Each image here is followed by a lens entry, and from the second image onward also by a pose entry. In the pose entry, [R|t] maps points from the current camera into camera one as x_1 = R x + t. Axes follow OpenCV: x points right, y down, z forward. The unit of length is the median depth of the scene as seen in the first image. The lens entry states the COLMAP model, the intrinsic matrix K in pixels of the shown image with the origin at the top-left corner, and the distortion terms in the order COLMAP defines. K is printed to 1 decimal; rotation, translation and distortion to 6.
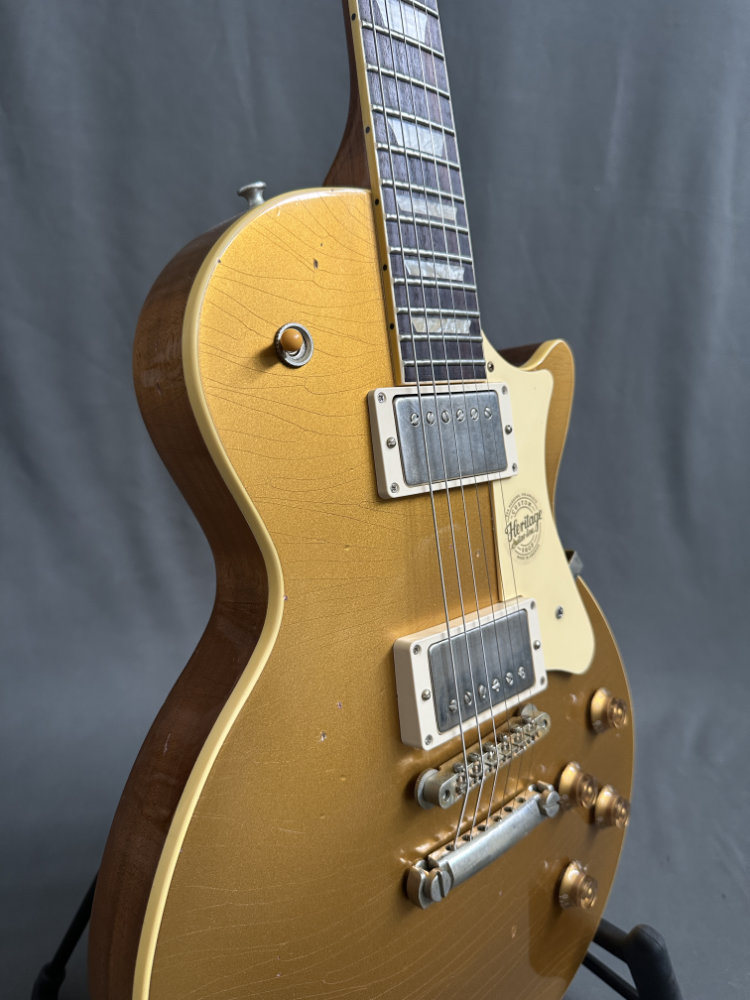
lens RADIAL K [[689.7, 0, 375.0], [0, 689.7, 500.0], [0, 0, 1]] dist [0.041033, -0.077695]
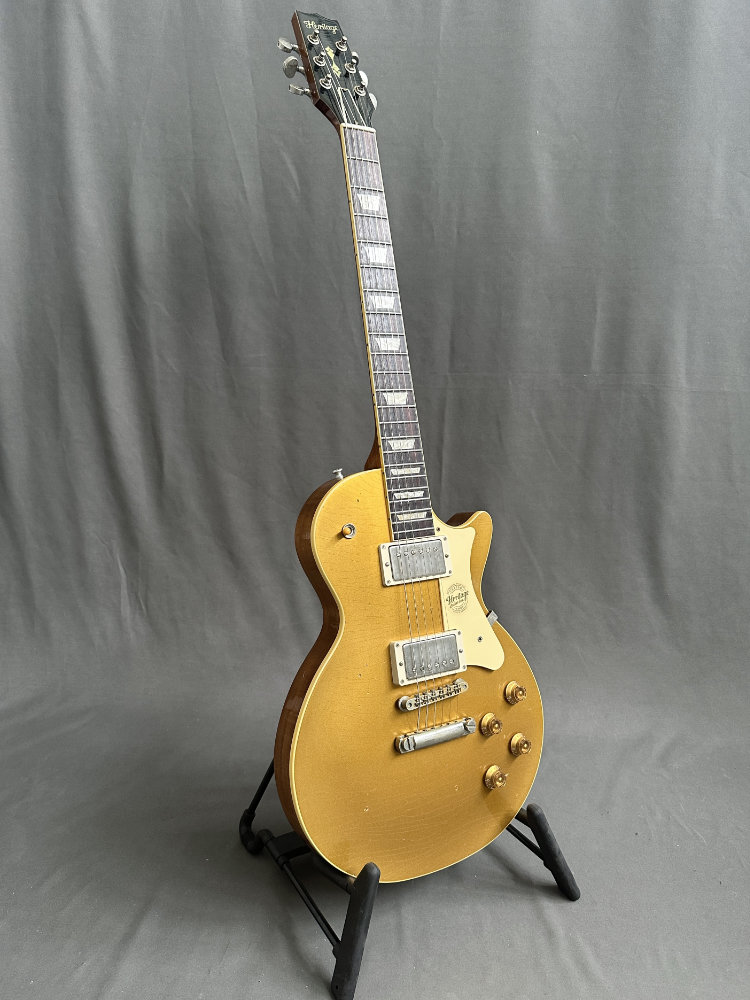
lens RADIAL K [[689.7, 0, 375.0], [0, 689.7, 500.0], [0, 0, 1]] dist [0.041033, -0.077695]
pose [[0.978557, -0.012613, -0.205589, 0.439141], [-0.008697, 0.994703, -0.102425, -0.048732], [0.205792, 0.102017, 0.973264, -1.341629]]
